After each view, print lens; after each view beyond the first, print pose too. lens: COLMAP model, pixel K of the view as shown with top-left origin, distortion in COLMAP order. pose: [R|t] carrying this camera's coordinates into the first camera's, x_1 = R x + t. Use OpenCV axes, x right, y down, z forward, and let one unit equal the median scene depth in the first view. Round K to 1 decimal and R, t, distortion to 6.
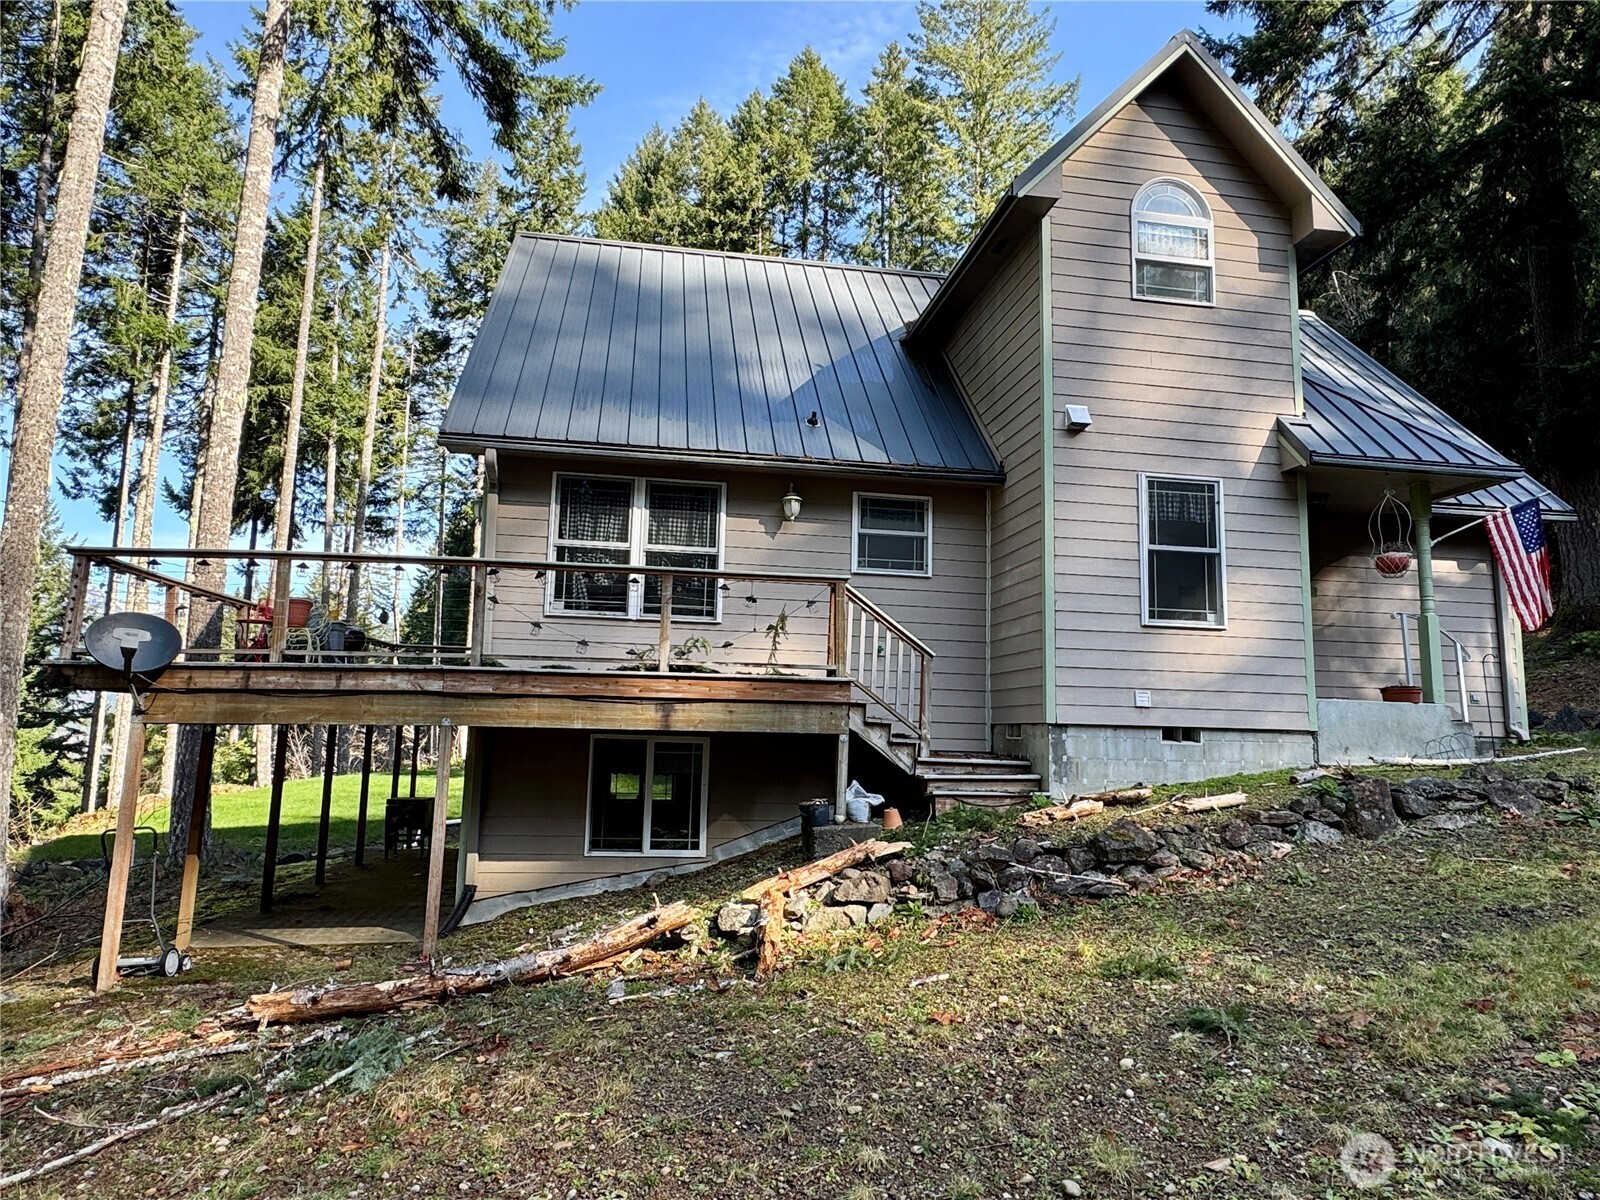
lens RADIAL K [[996.4, 0, 798.7], [0, 996.4, 597.4], [0, 0, 1]] dist [0.014732, 0.000225]
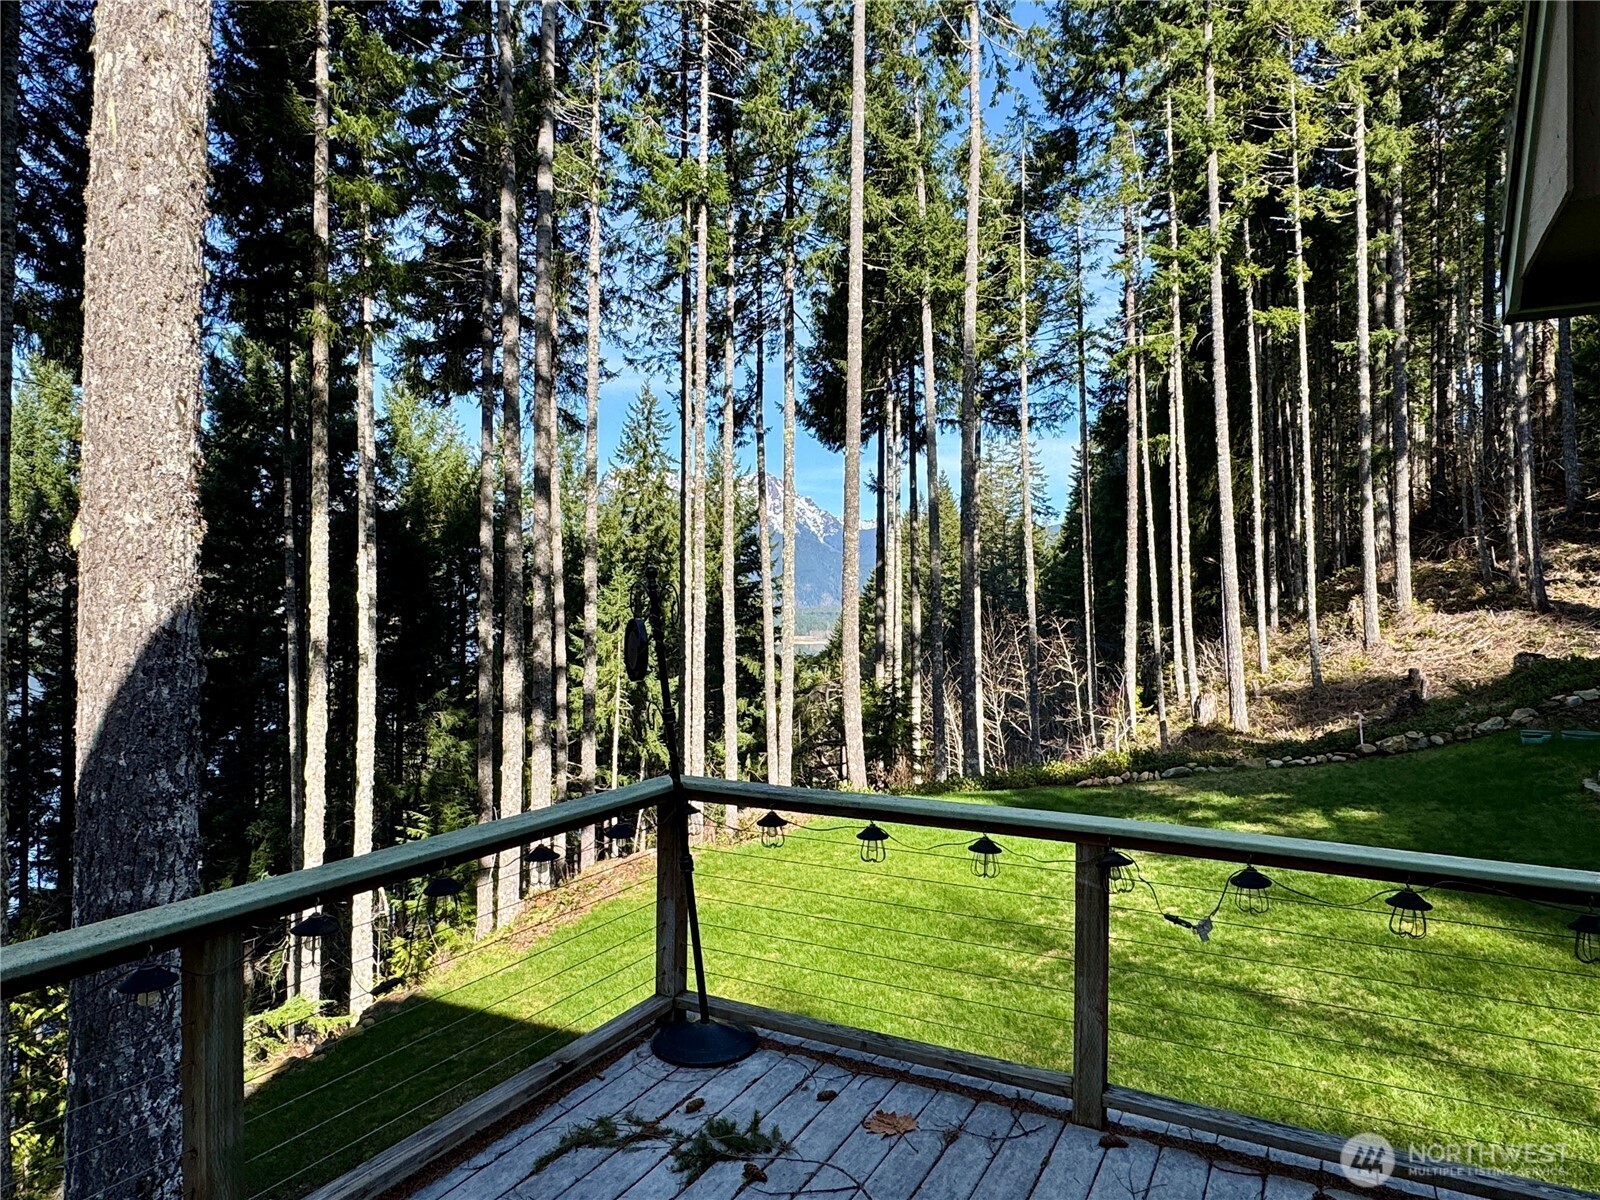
lens RADIAL K [[996.4, 0, 799.6], [0, 996.4, 592.5], [0, 0, 1]] dist [0.014732, 0.000225]
pose [[0.795810, -0.035987, -0.604476, -0.093207], [0.097597, 0.992805, 0.069382, -0.001852], [0.597630, -0.114210, 0.793596, 0.303991]]
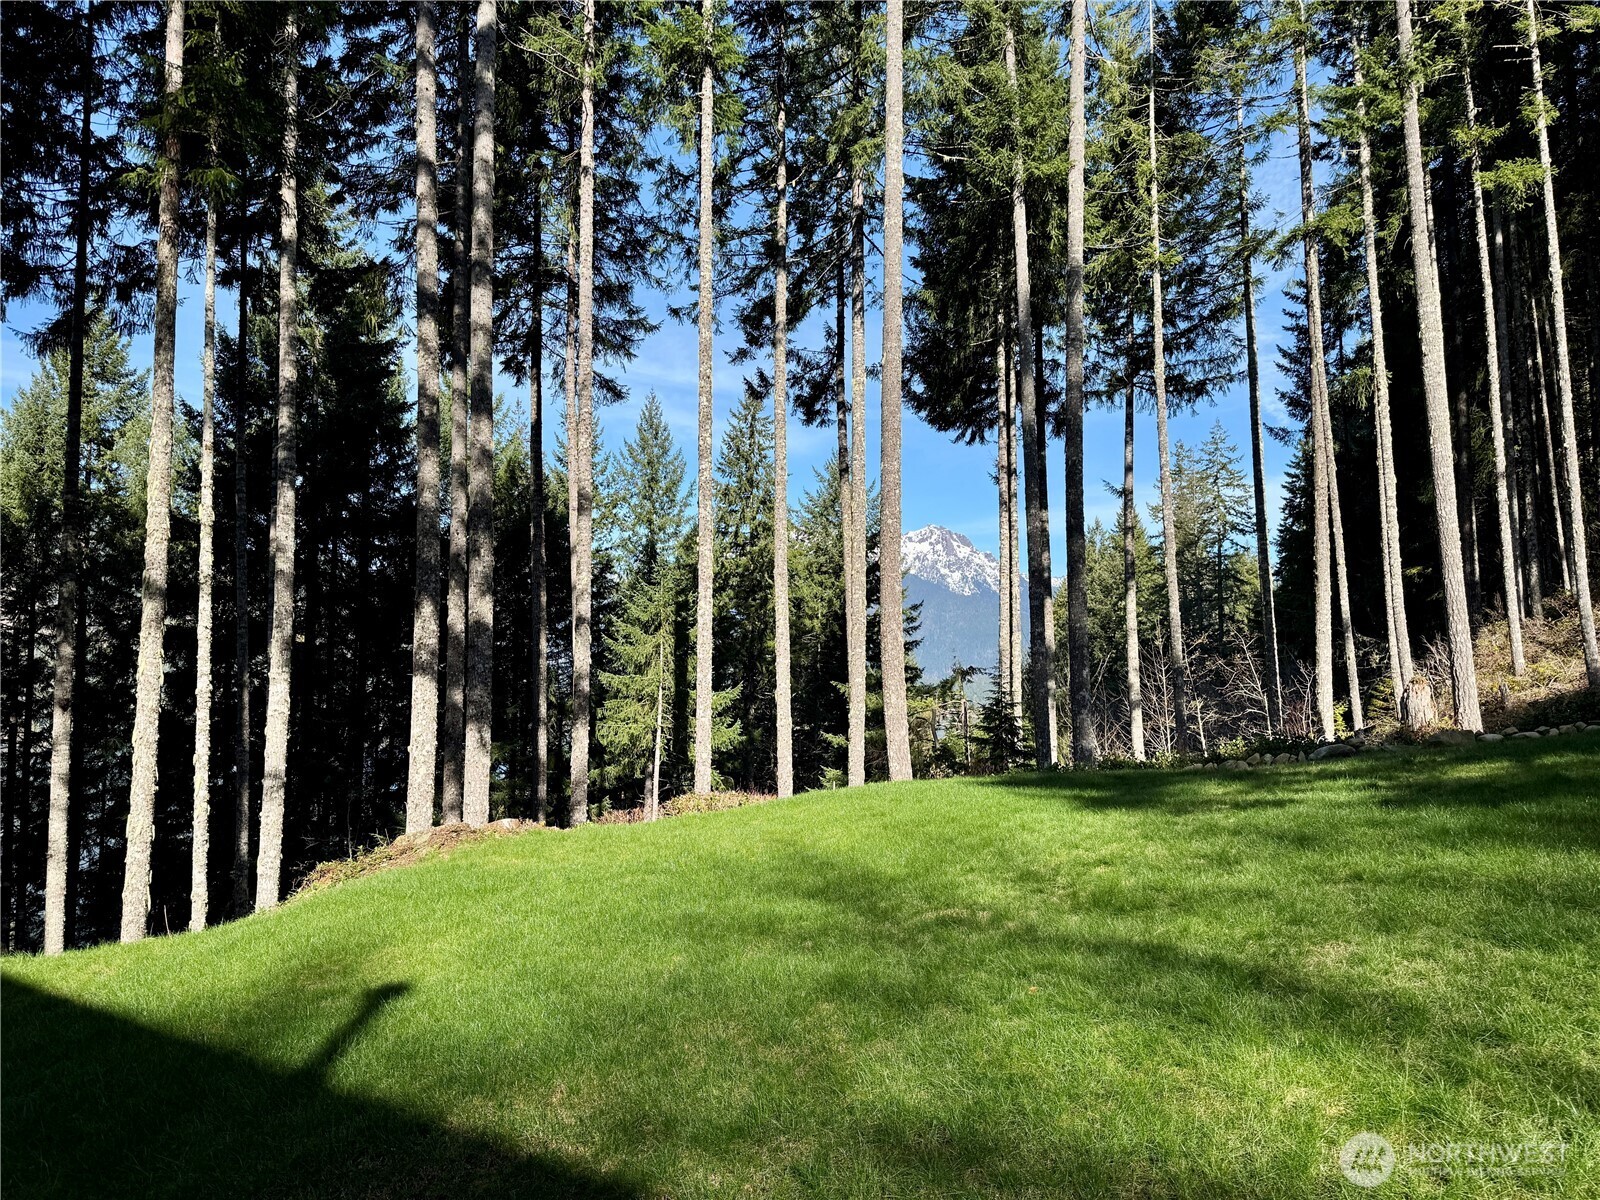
lens RADIAL K [[1117.9, 0, 797.8], [0, 1117.9, 607.4], [0, 0, 1]] dist [0.057842, -0.052228]
pose [[0.687947, -0.079542, -0.721389, -0.093262], [0.119060, 0.992879, 0.004063, 0.058413], [0.715929, -0.088684, 0.692518, 0.396917]]
